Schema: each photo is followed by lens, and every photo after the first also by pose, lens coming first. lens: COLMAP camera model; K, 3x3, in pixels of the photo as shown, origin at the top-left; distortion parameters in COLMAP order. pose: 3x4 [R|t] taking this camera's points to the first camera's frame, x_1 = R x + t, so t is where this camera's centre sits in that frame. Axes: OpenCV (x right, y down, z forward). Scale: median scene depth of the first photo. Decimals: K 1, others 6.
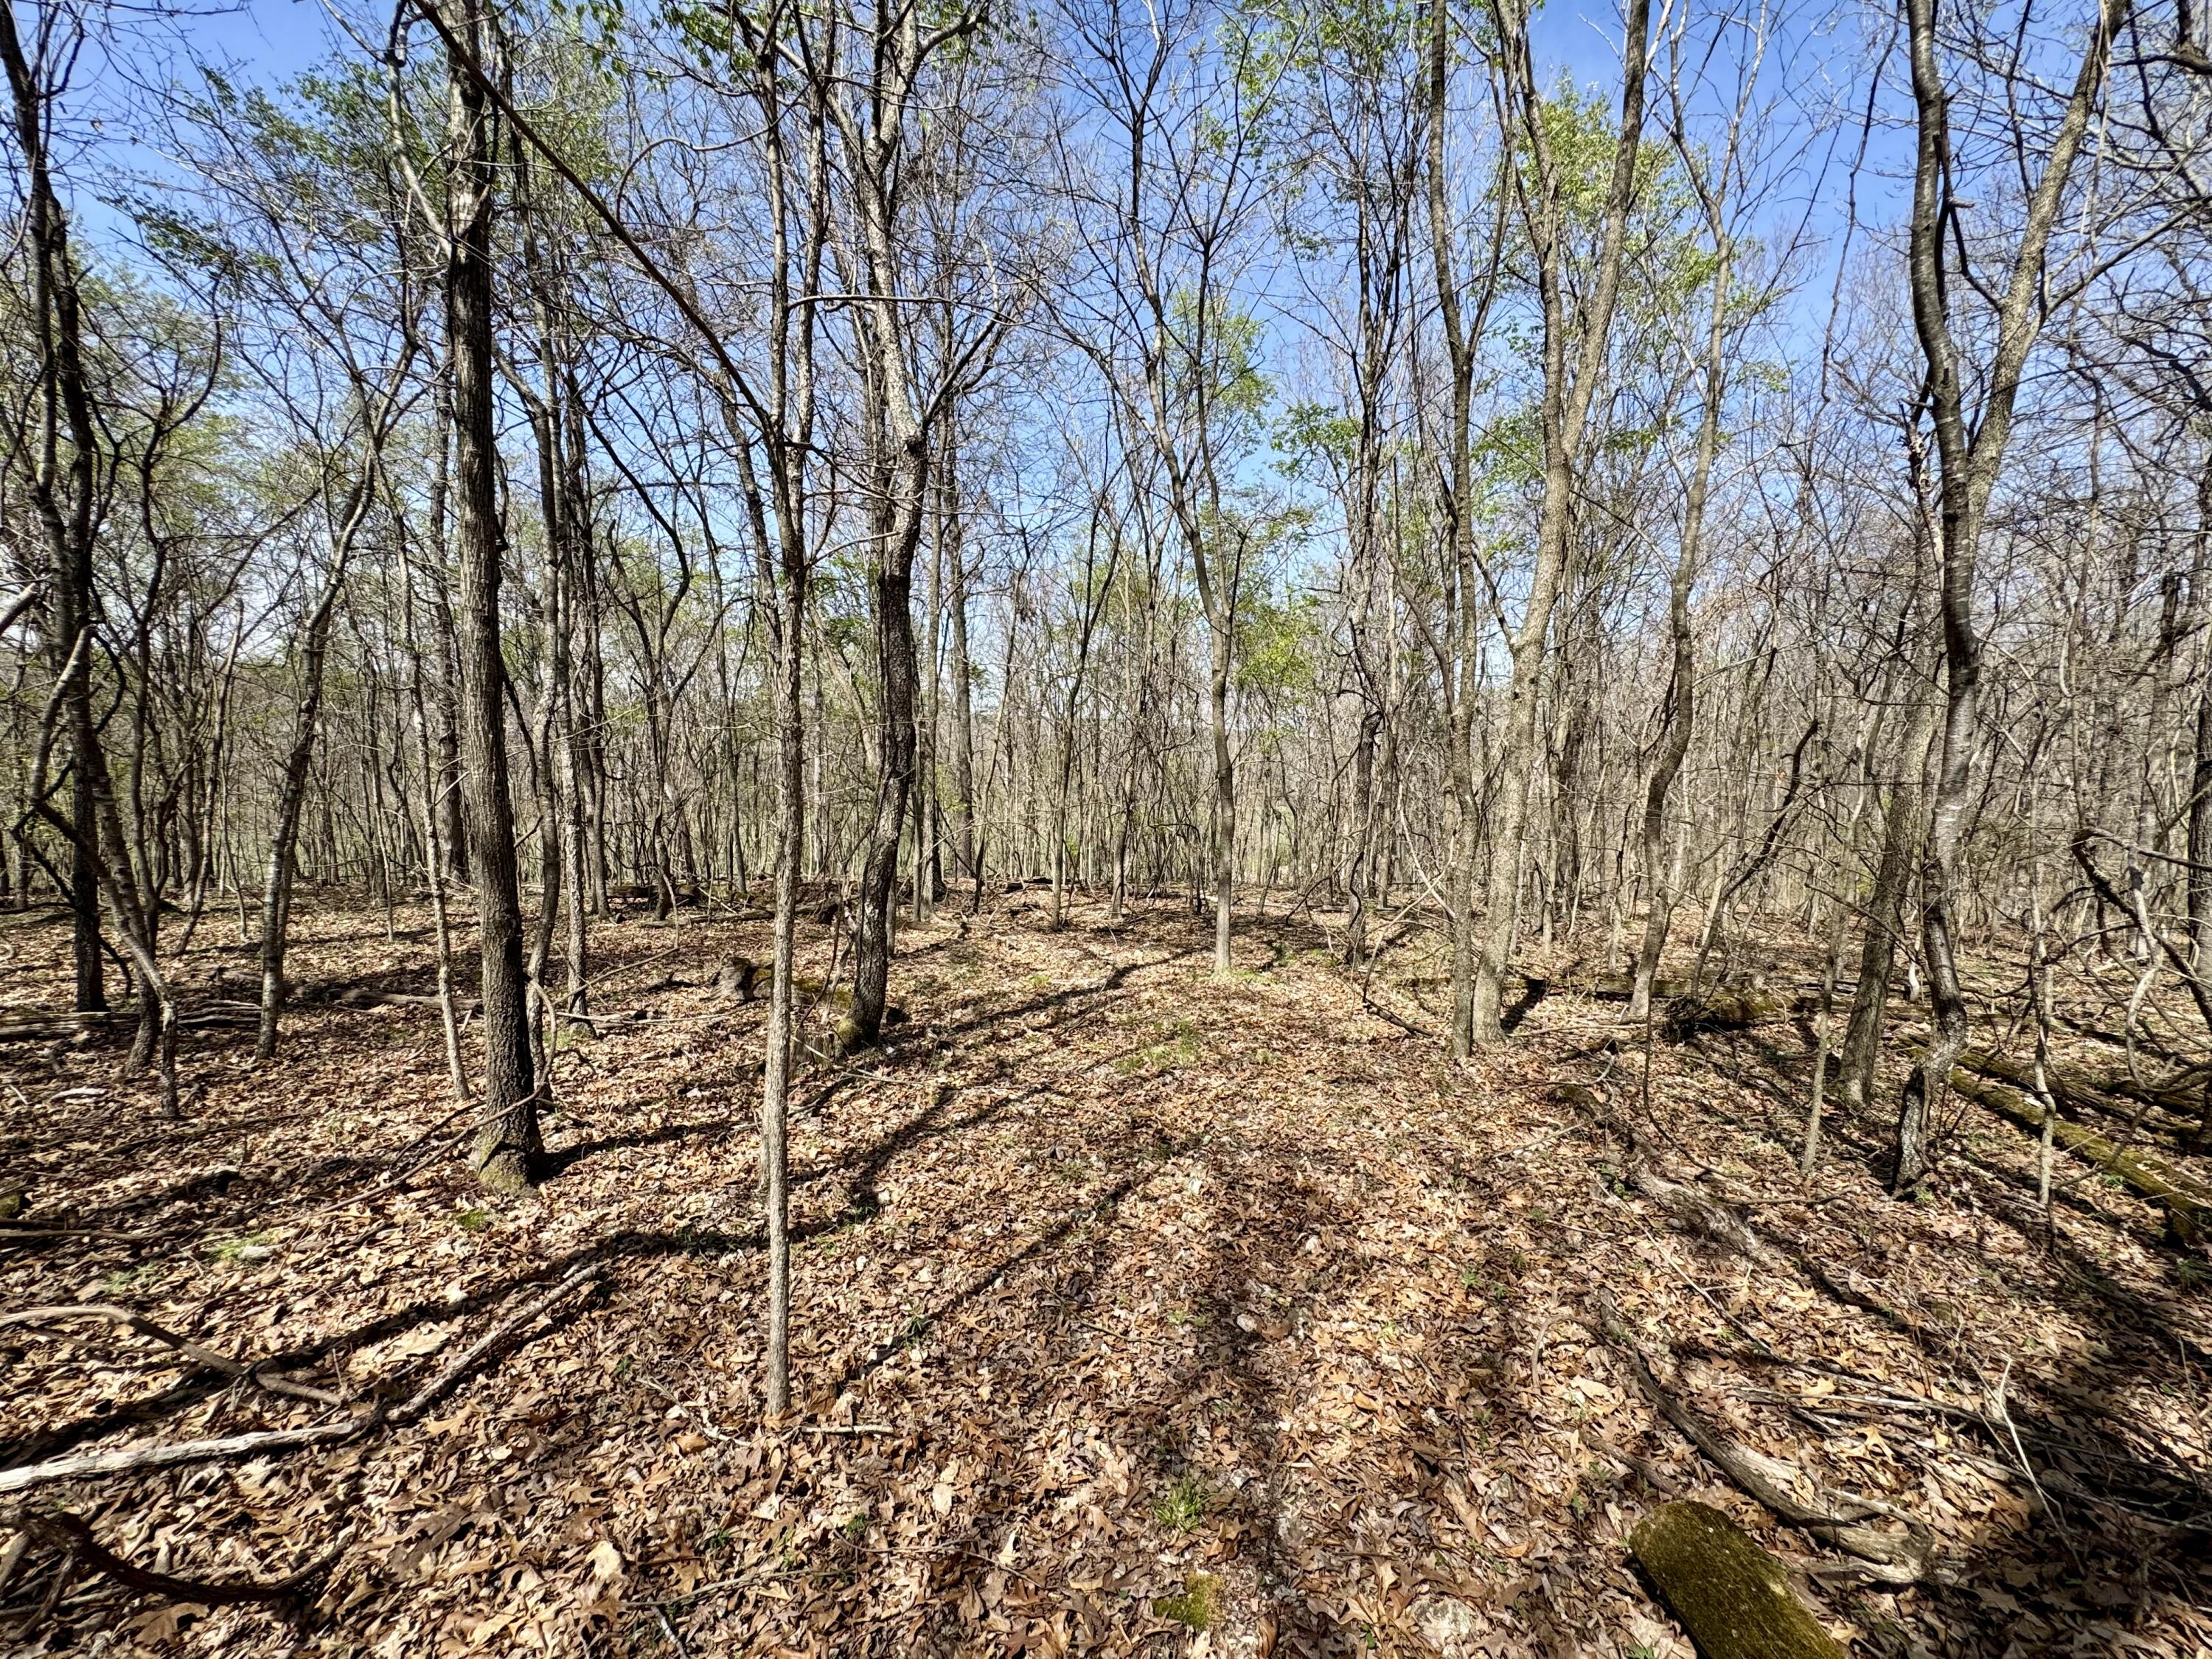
lens RADIAL K [[884.7, 0, 1100.8], [0, 884.7, 818.8], [0, 0, 1]] dist [-0.000727, 0.000658]
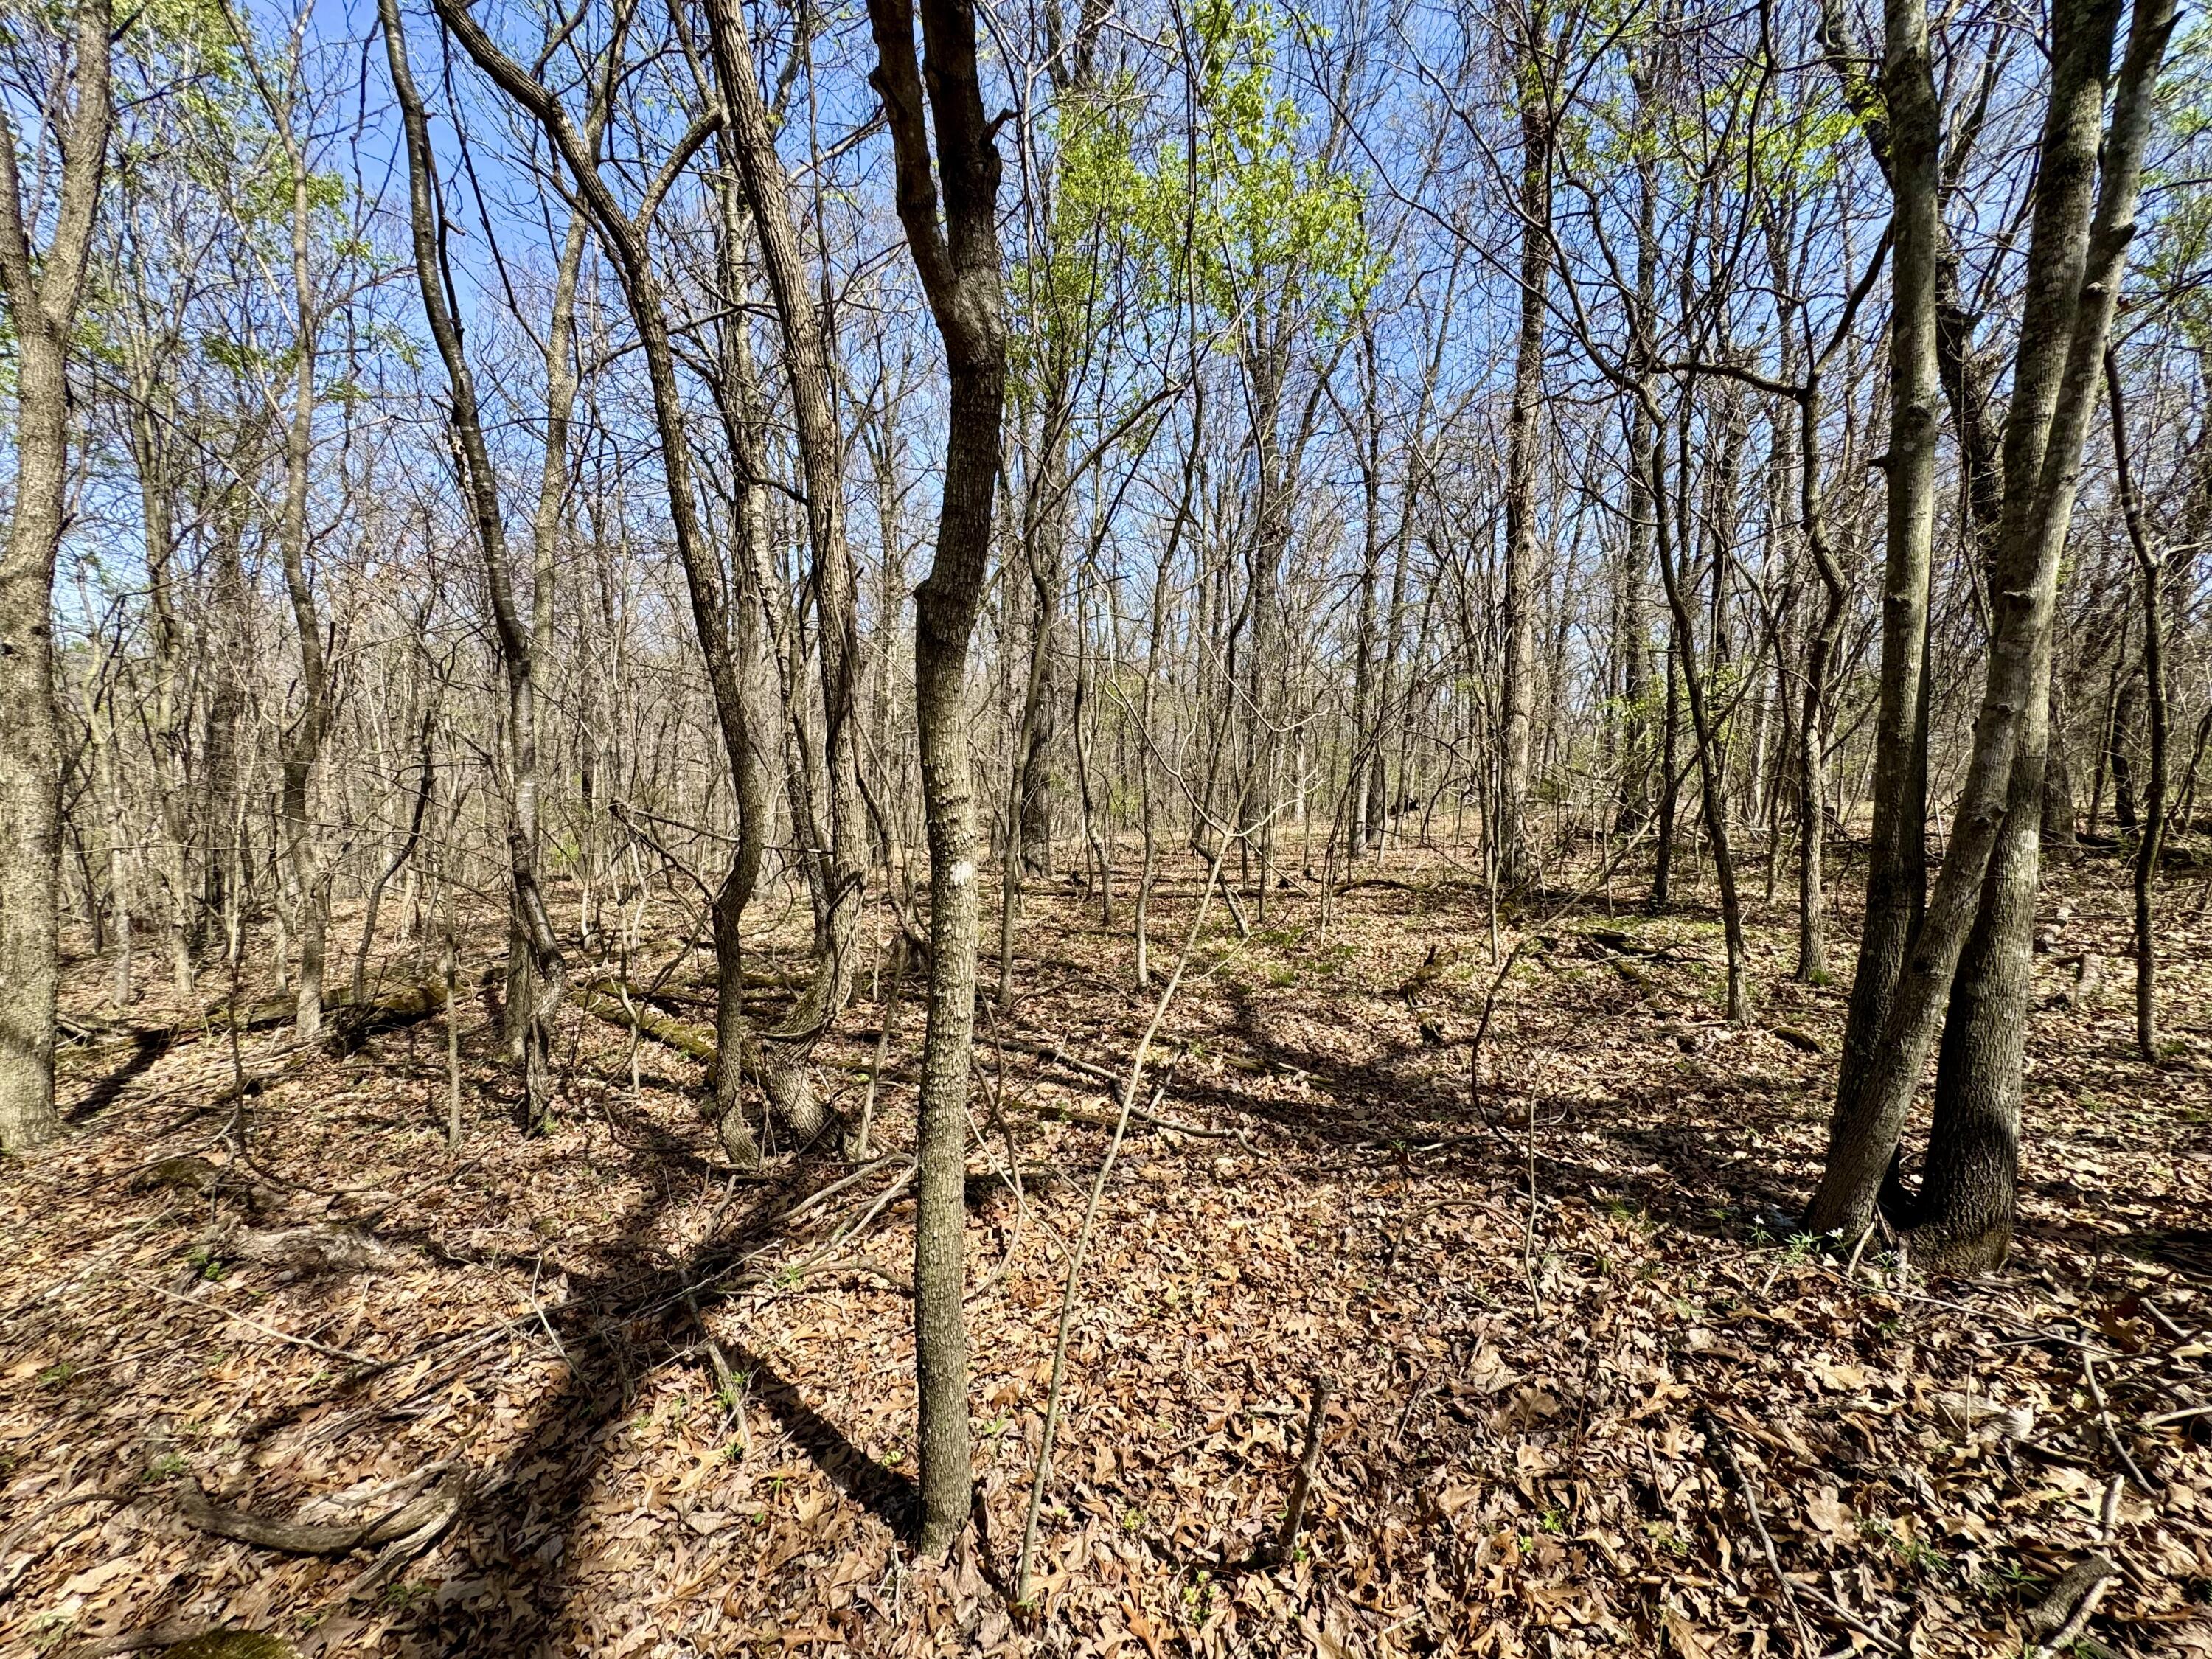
lens RADIAL K [[884.7, 0, 1100.8], [0, 884.7, 818.8], [0, 0, 1]] dist [-0.000727, 0.000658]
pose [[0.316495, -0.081069, 0.945124, 0.122573], [0.062248, 0.995969, 0.064585, 0.003662], [-0.946550, 0.038391, 0.320265, -0.055145]]
